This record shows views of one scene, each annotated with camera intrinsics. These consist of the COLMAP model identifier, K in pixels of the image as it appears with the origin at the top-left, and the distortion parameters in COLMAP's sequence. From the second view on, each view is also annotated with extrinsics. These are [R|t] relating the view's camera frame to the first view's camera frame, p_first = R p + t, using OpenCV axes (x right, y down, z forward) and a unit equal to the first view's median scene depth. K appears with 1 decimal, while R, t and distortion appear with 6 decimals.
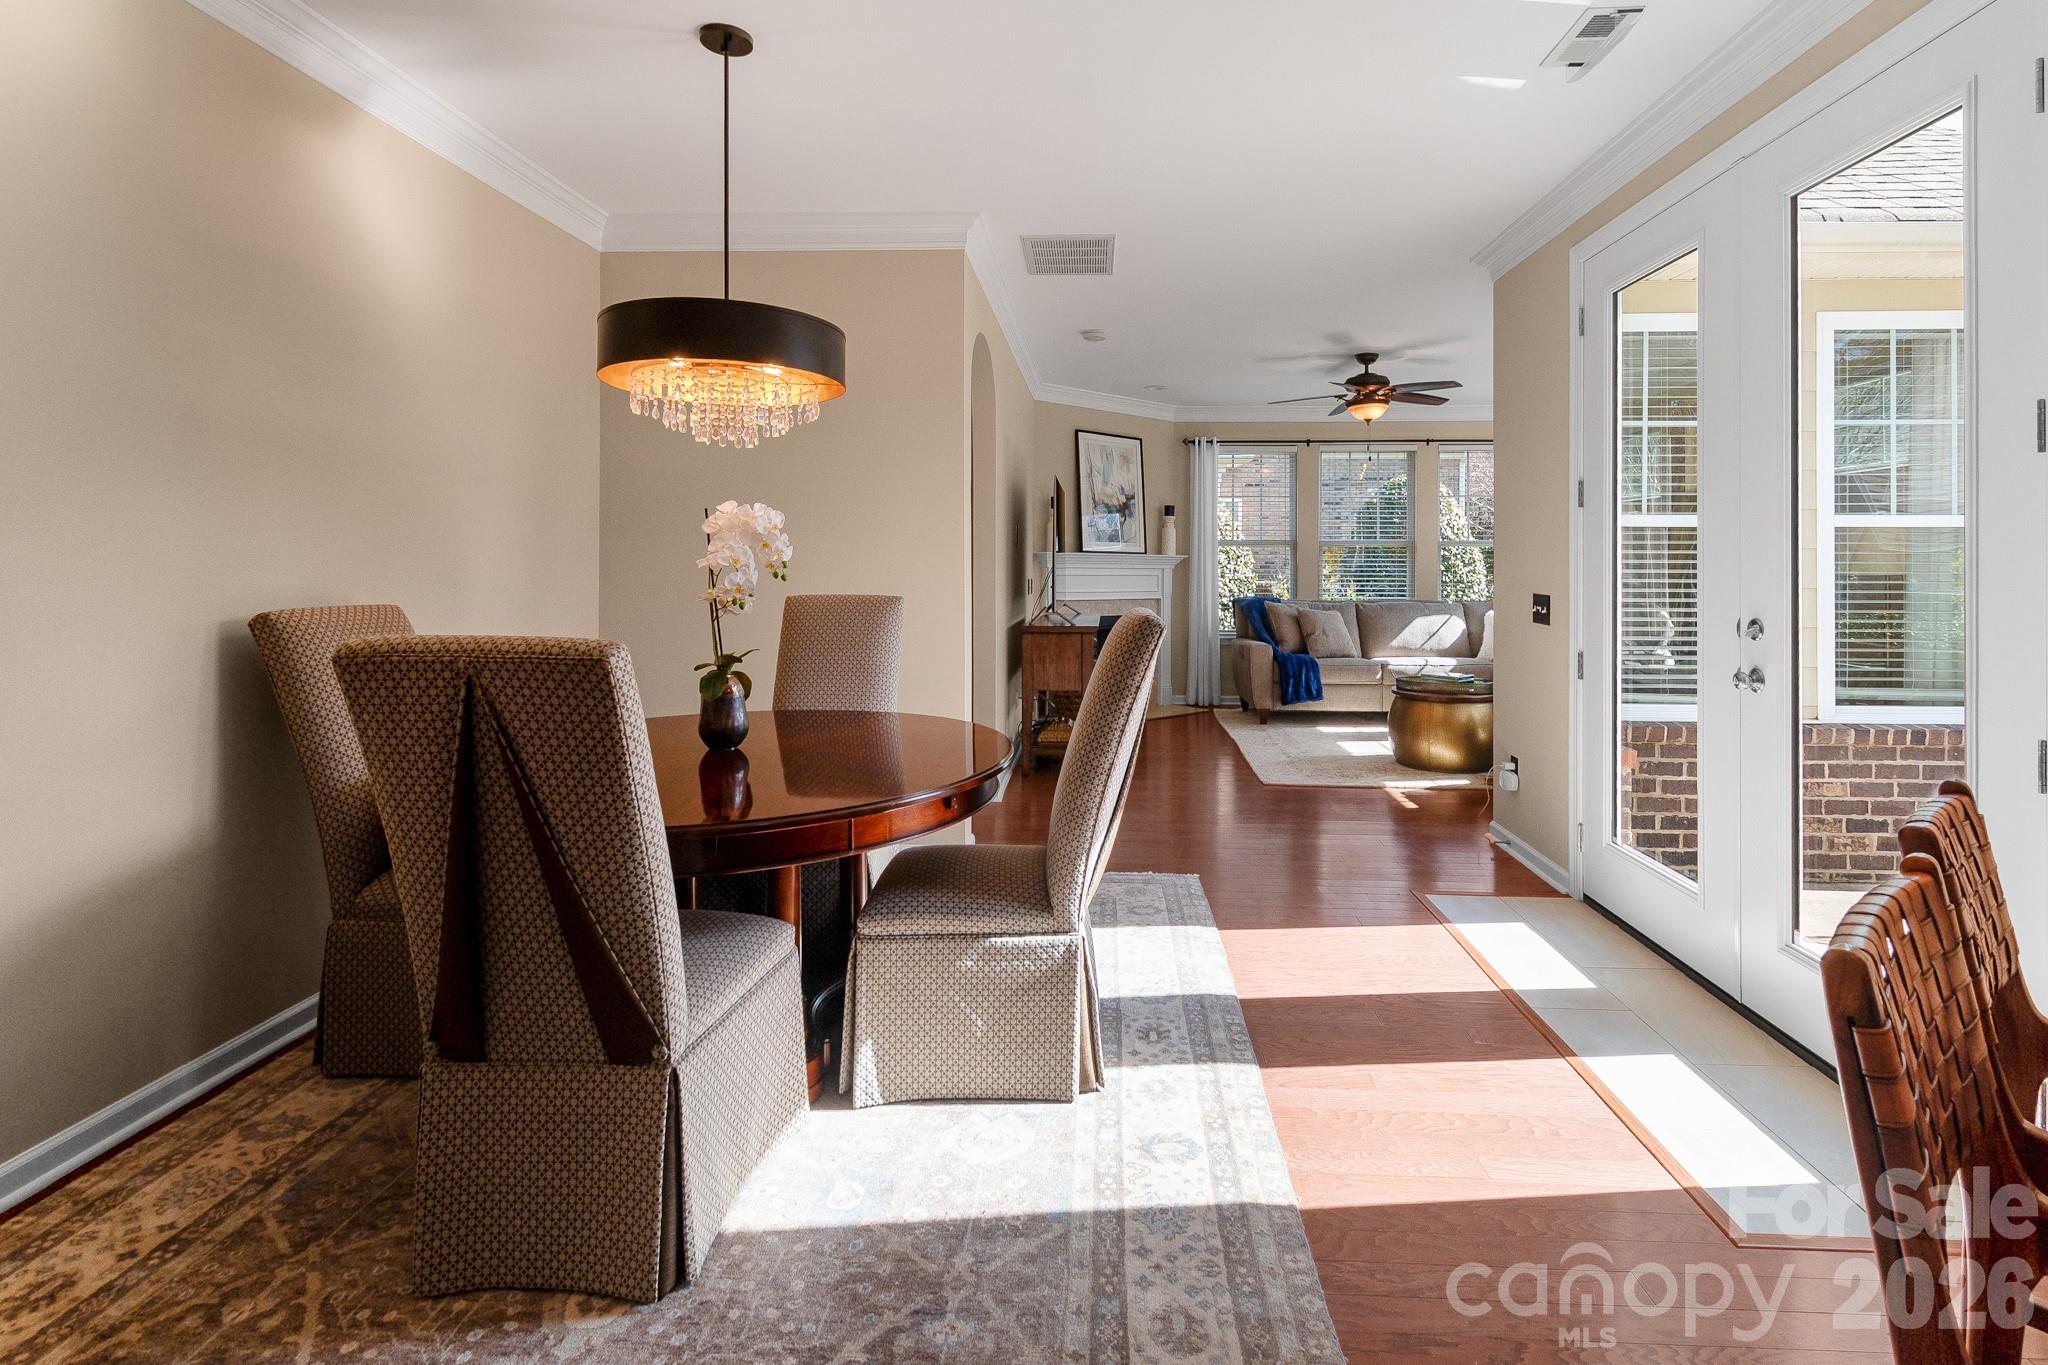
lens RADIAL K [[1028.0, 0, 1094.1], [0, 1028.0, 562.4], [0, 0, 1]] dist [0.002097, -0.002525]
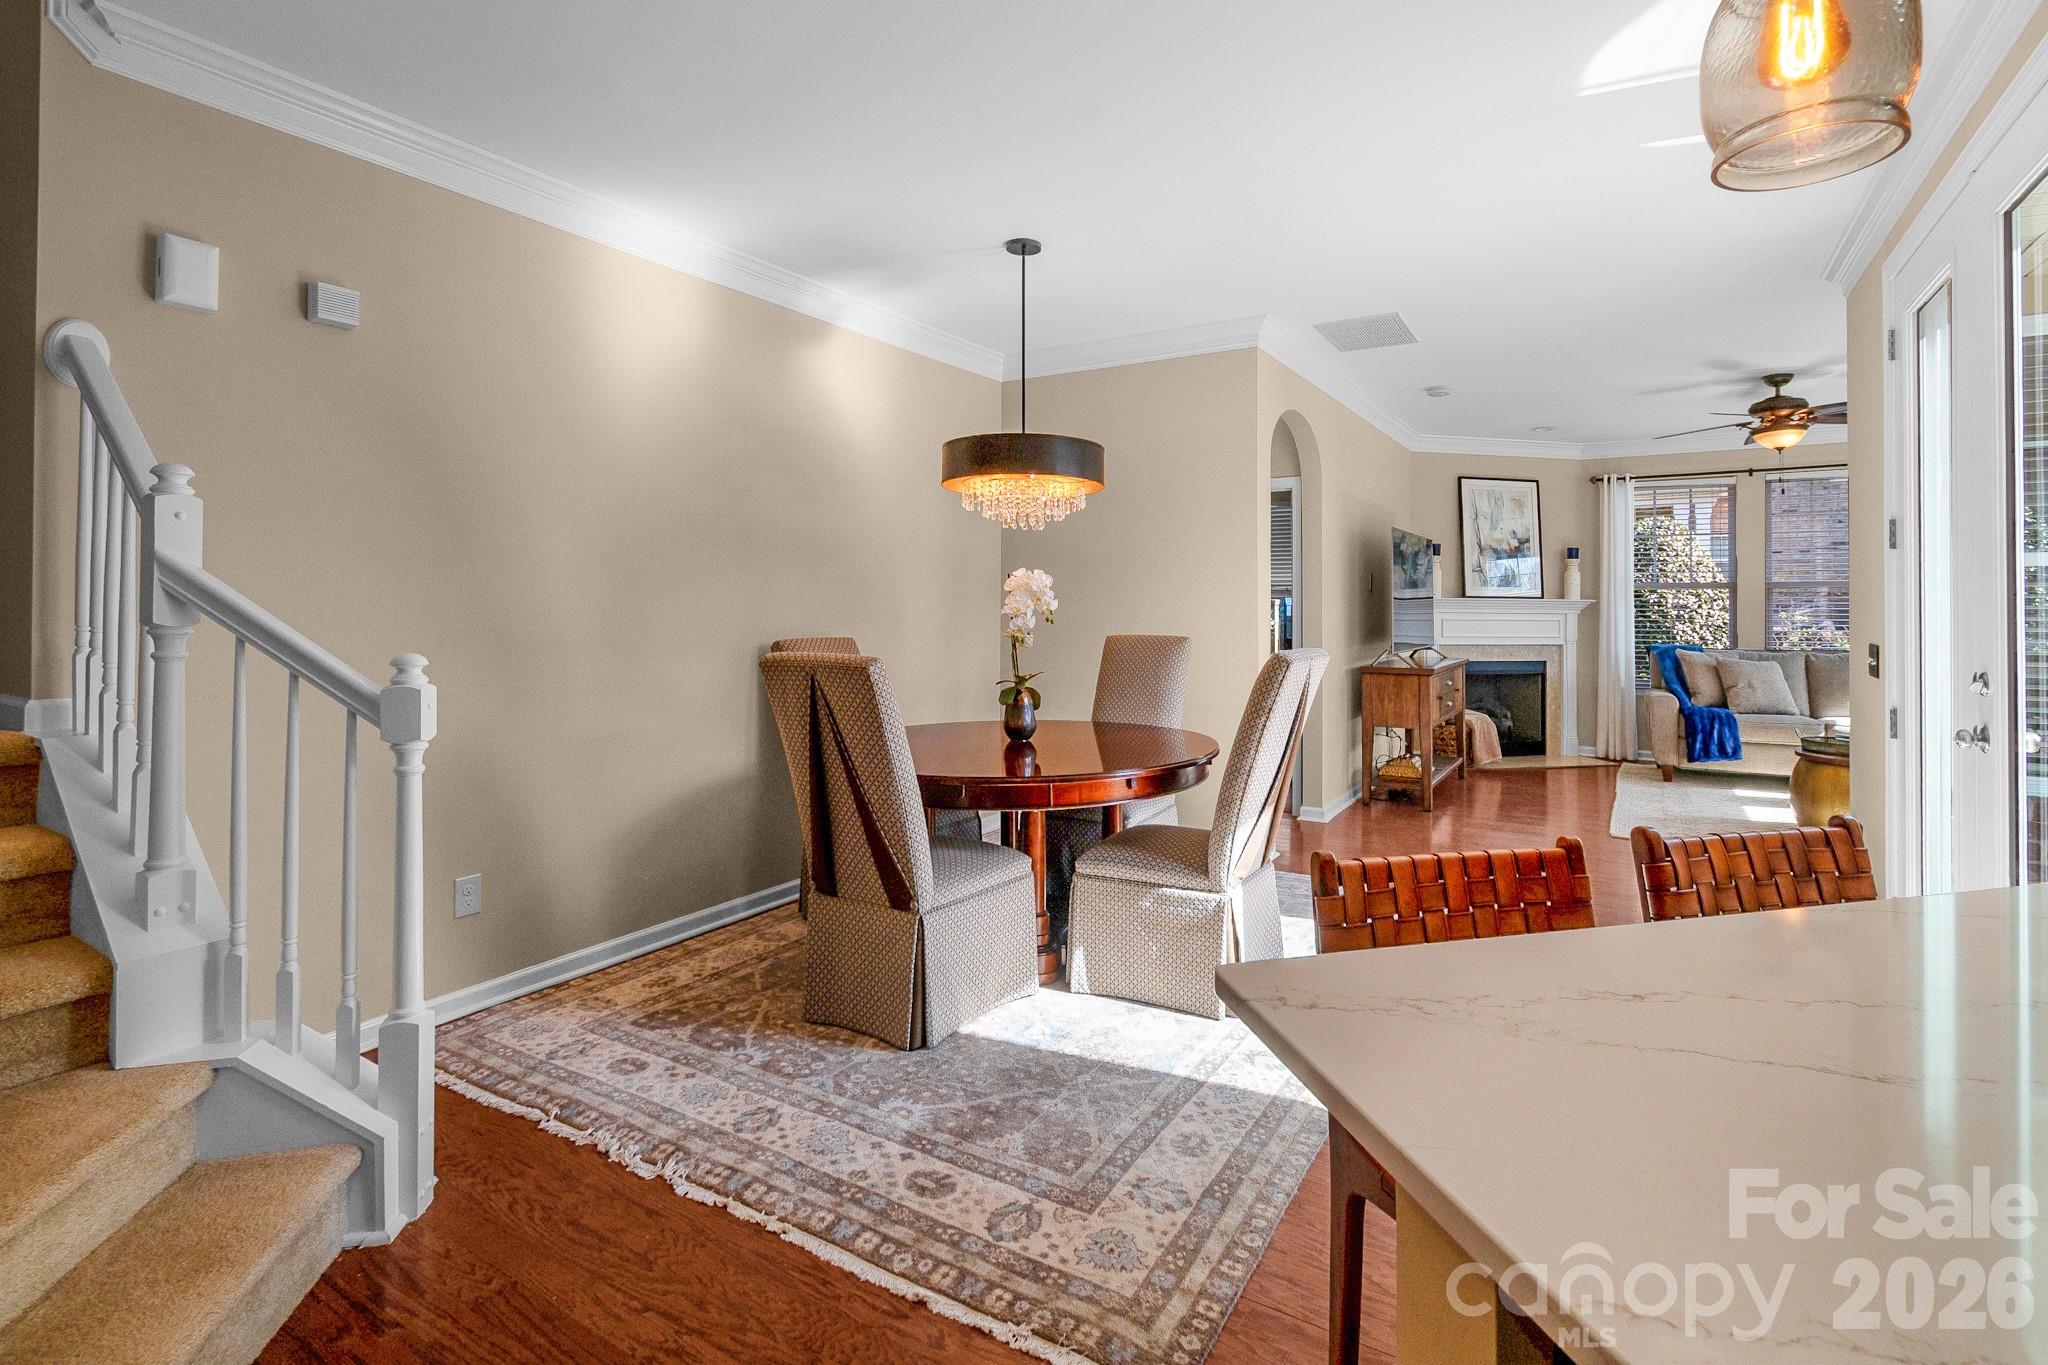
lens RADIAL K [[992.8, 0, 1030.7], [0, 992.8, 600.9], [0, 0, 1]] dist [0.001636, -0.000050]
pose [[0.863898, -0.004856, -0.503644, 0.398060], [0.002366, 0.999982, -0.005583, -0.006998], [0.503662, 0.003632, 0.863893, -0.216267]]
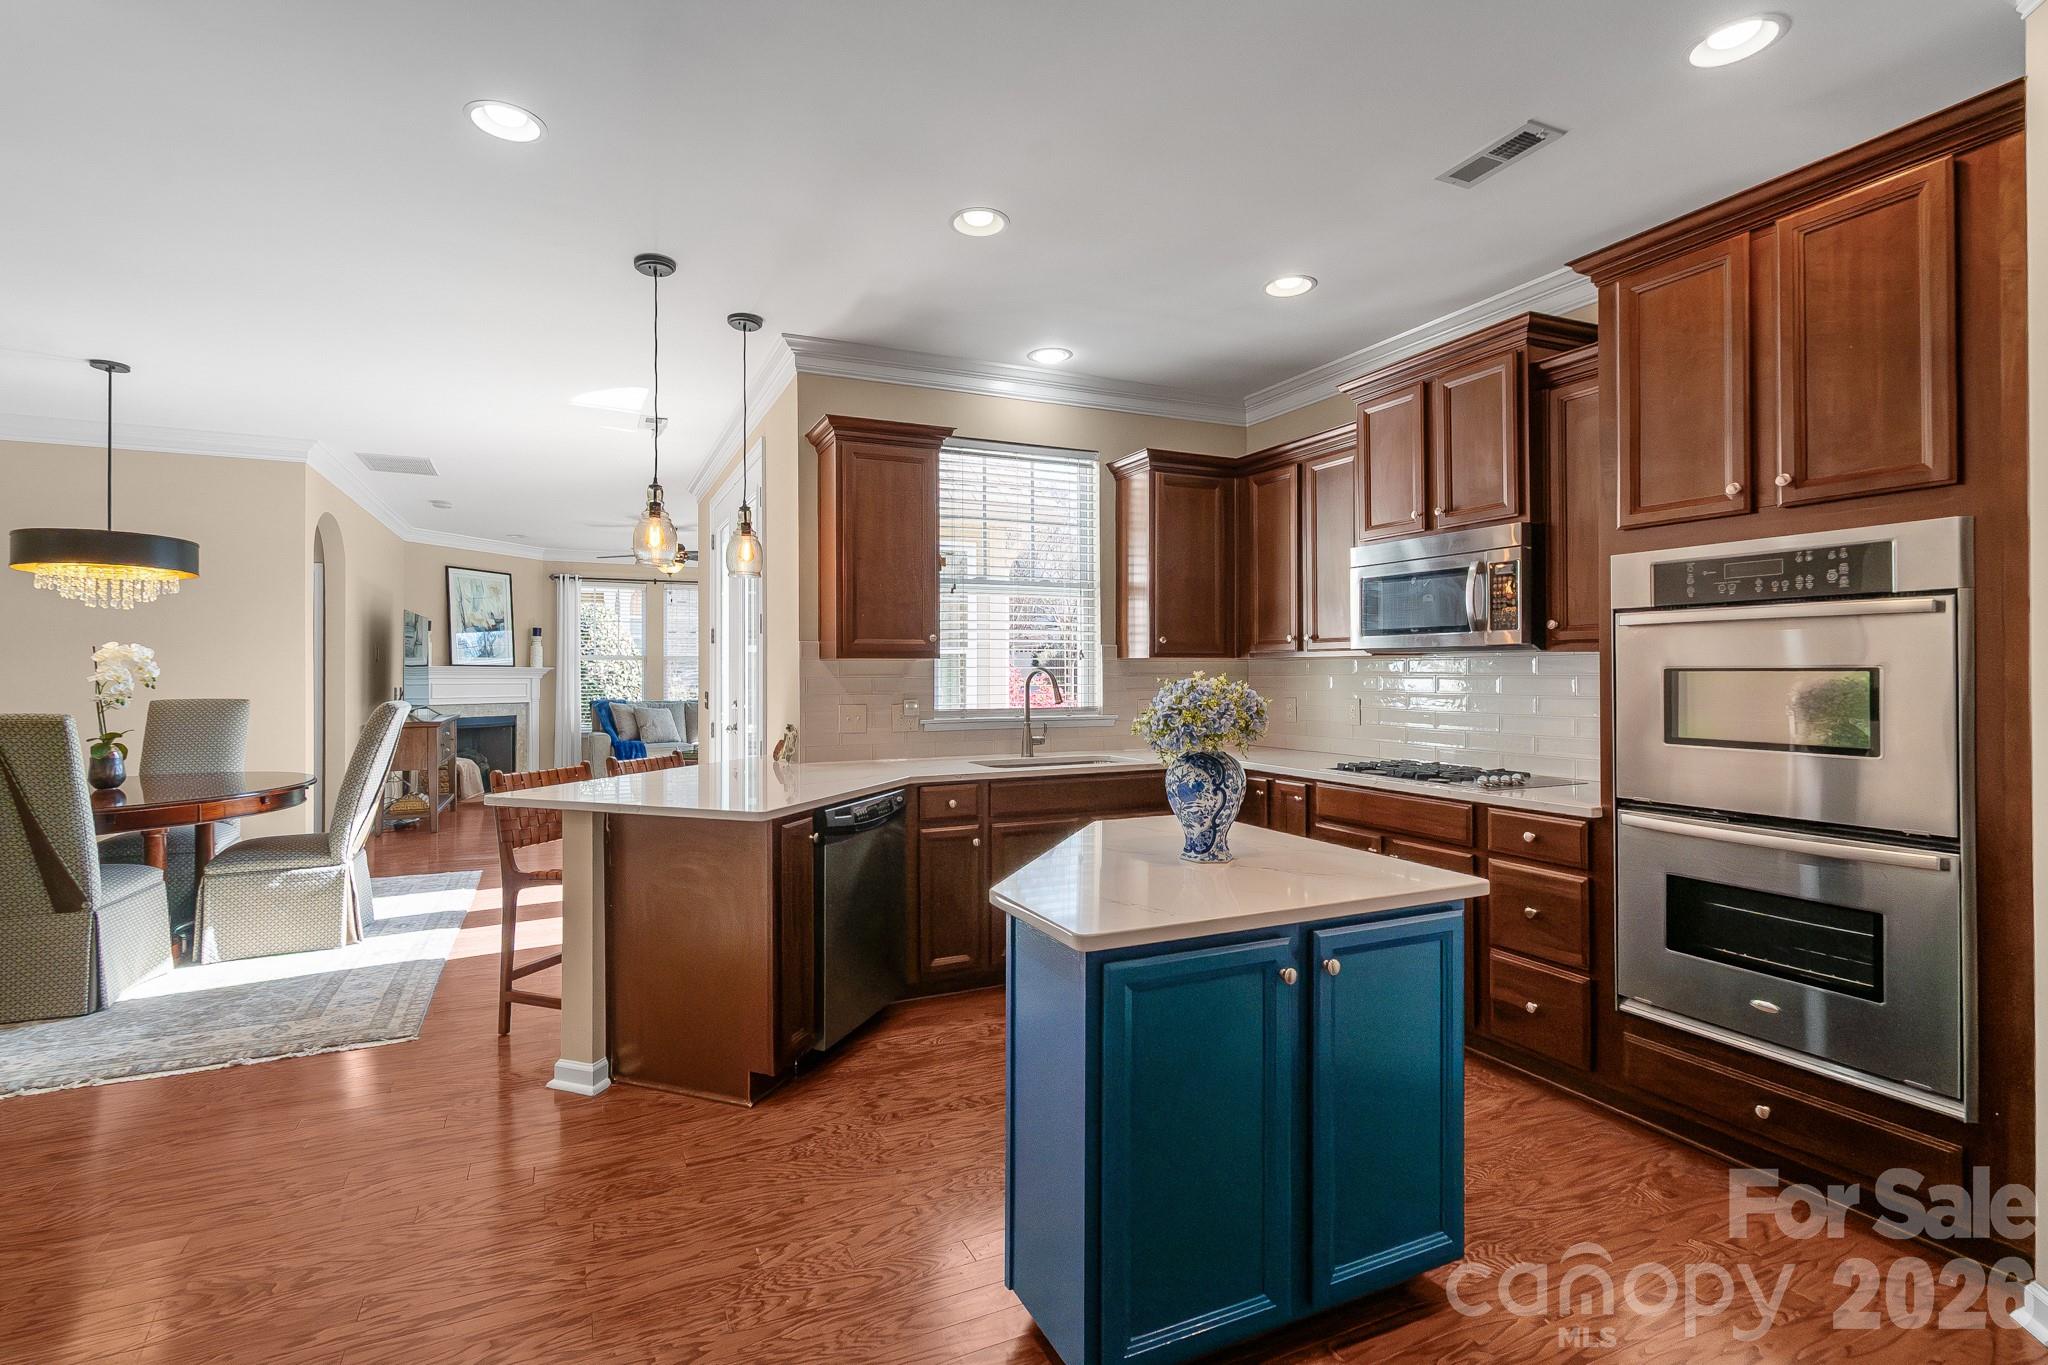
lens RADIAL K [[967.5, 0, 1020.4], [0, 967.5, 664.1], [0, 0, 1]] dist [-0.001393, -0.001156]
pose [[0.897930, -0.000283, 0.440138, 0.323303], [0.003056, 0.999980, -0.005591, -0.011194], [-0.440128, 0.006365, 0.897913, -1.215002]]
